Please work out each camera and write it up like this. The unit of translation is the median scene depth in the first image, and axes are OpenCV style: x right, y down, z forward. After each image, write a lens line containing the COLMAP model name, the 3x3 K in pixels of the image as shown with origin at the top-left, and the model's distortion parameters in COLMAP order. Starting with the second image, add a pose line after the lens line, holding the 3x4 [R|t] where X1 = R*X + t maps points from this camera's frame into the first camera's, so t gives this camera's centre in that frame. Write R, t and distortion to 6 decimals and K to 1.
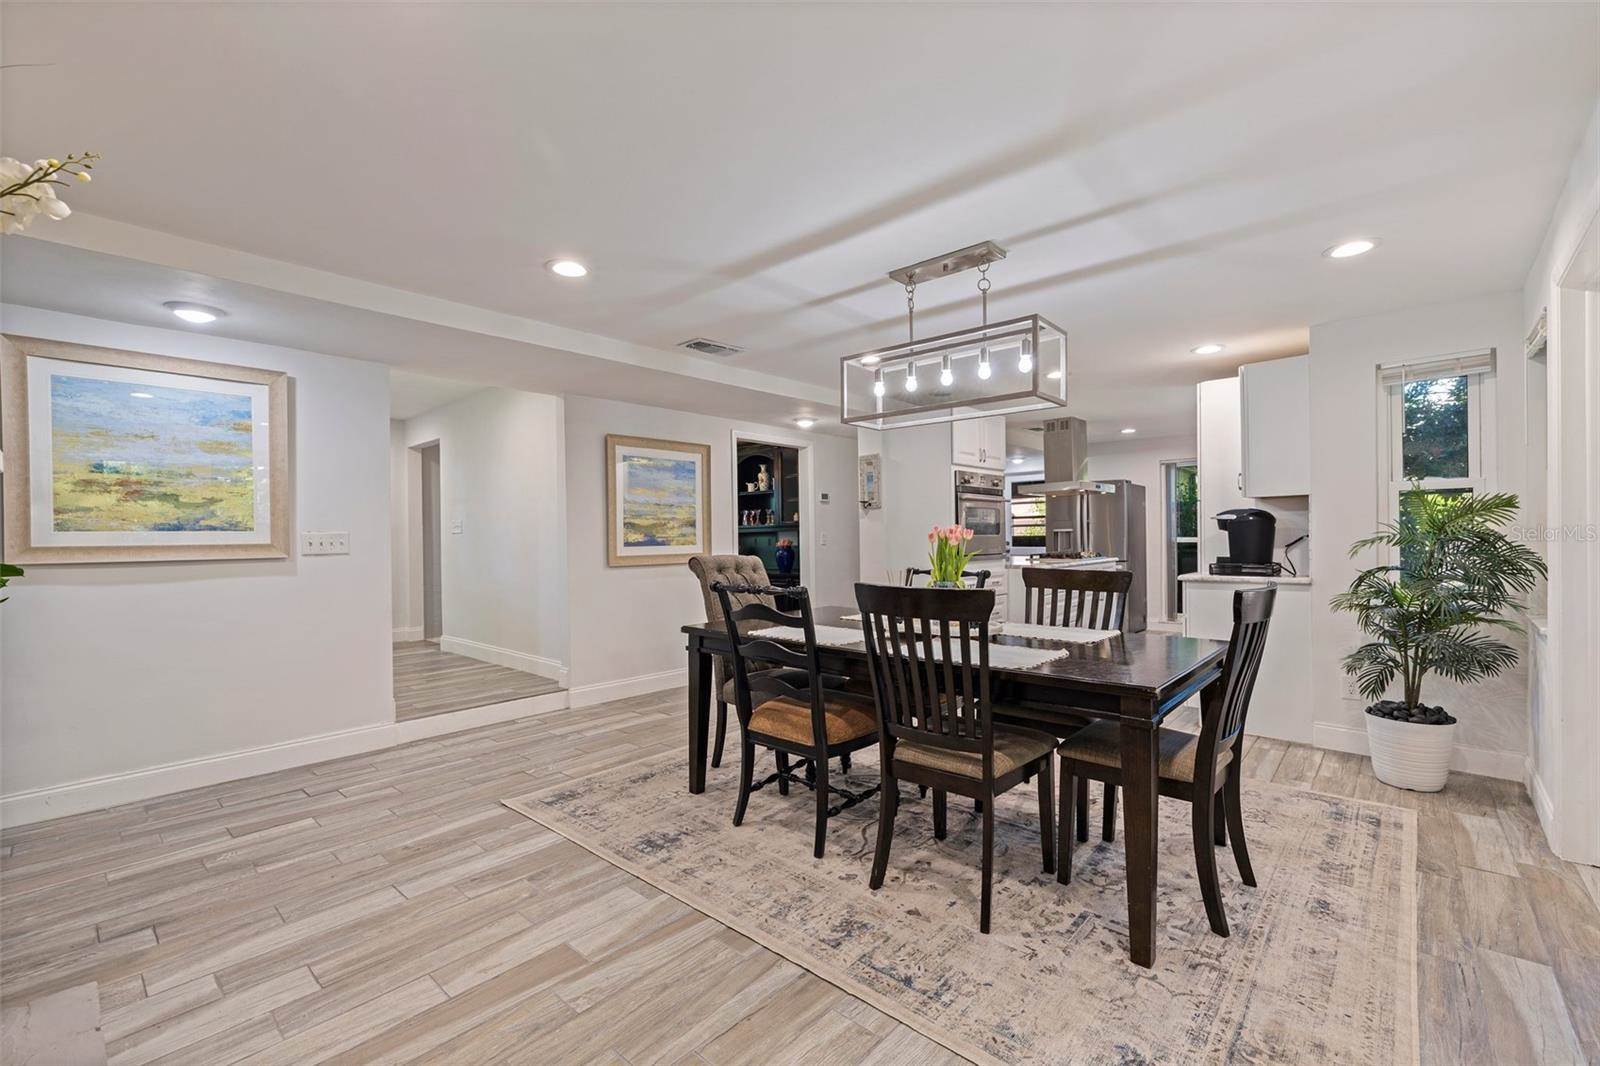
lens RADIAL K [[680.7, 0, 800.0], [0, 680.7, 533.0], [0, 0, 1]] dist [0.000108, -0.000040]
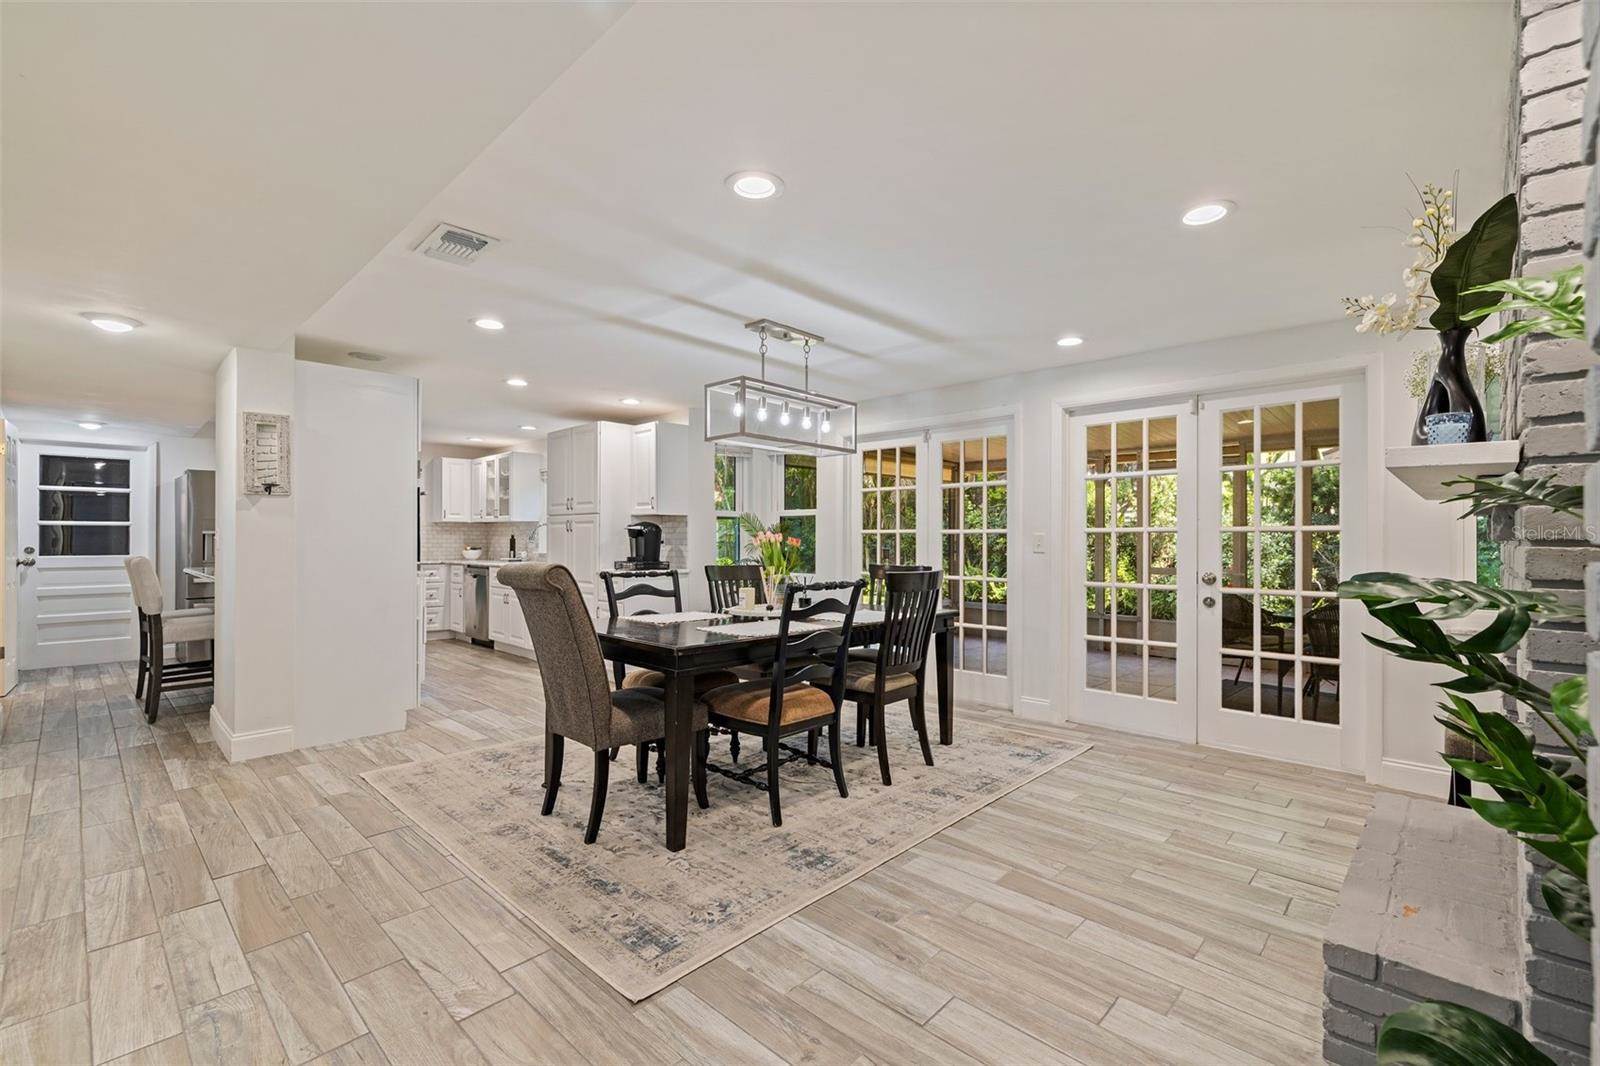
lens RADIAL K [[696.2, 0, 809.1], [0, 696.2, 535.3], [0, 0, 1]] dist [0.001951, 0.000477]
pose [[0.022761, 0.016384, 0.999607, -1.072379], [-0.008931, 0.999829, -0.016185, 0.015013], [-0.999701, -0.008559, 0.022903, 0.887229]]
